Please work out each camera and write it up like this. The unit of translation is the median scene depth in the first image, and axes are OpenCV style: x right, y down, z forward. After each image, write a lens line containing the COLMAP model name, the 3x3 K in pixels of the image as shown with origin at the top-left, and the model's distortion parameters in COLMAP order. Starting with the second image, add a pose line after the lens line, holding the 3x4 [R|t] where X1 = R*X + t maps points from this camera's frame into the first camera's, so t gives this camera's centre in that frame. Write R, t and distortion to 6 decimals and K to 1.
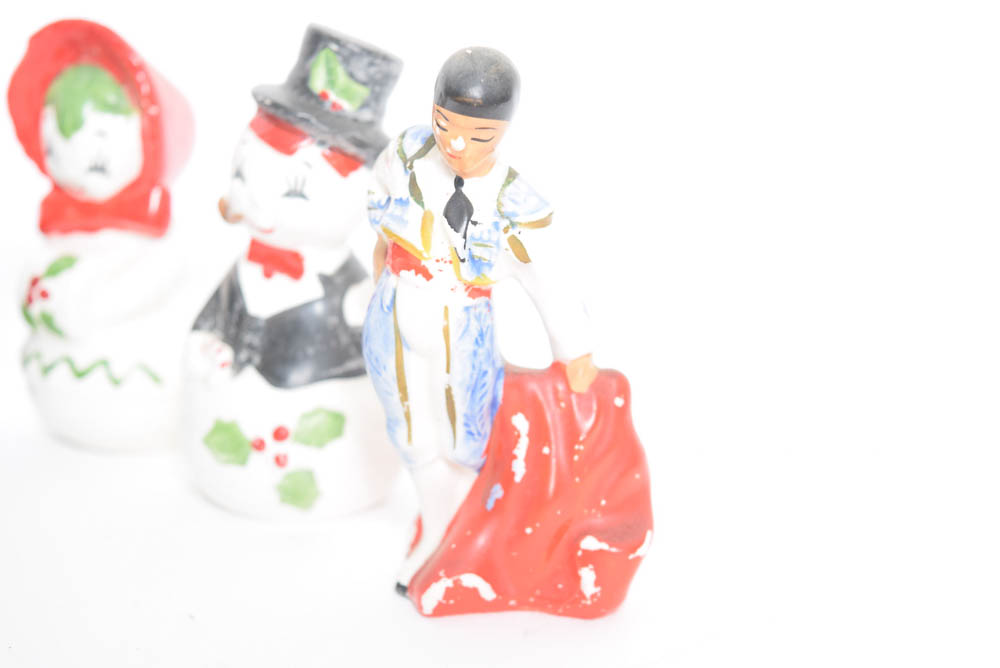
lens RADIAL K [[1922.6, 0, 500.0], [0, 1922.6, 334.0], [0, 0, 1]] dist [0.040740, 0.030402]
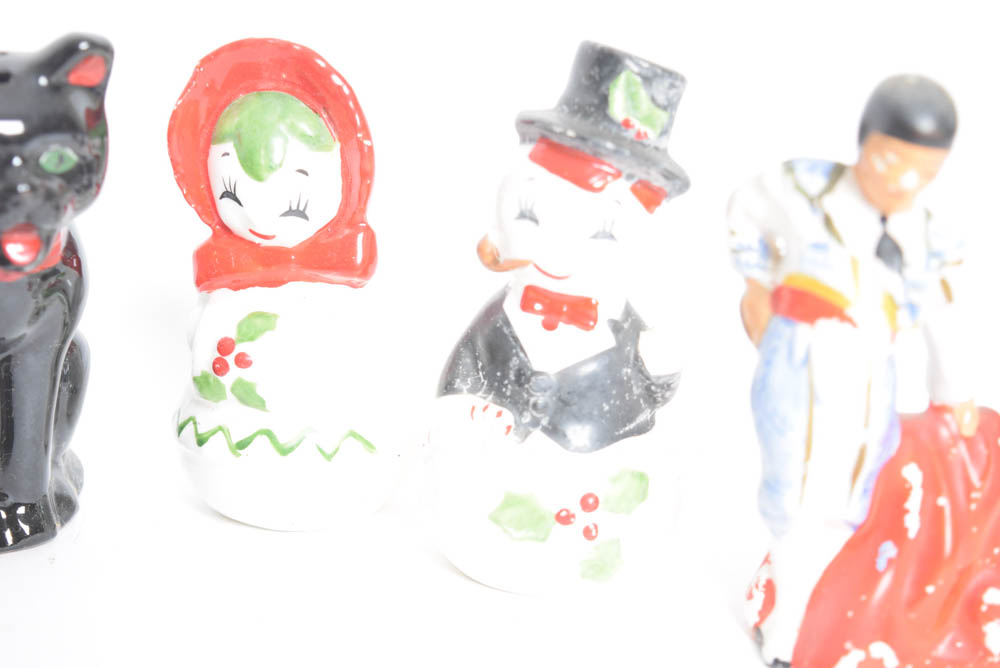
lens RADIAL K [[1922.6, 0, 500.0], [0, 1922.6, 334.0], [0, 0, 1]] dist [0.040740, 0.030402]
pose [[0.959495, -0.065974, 0.273891, -0.399019], [0.060520, 0.997765, 0.028324, -0.054939], [-0.275148, -0.010601, 0.961343, 0.154841]]
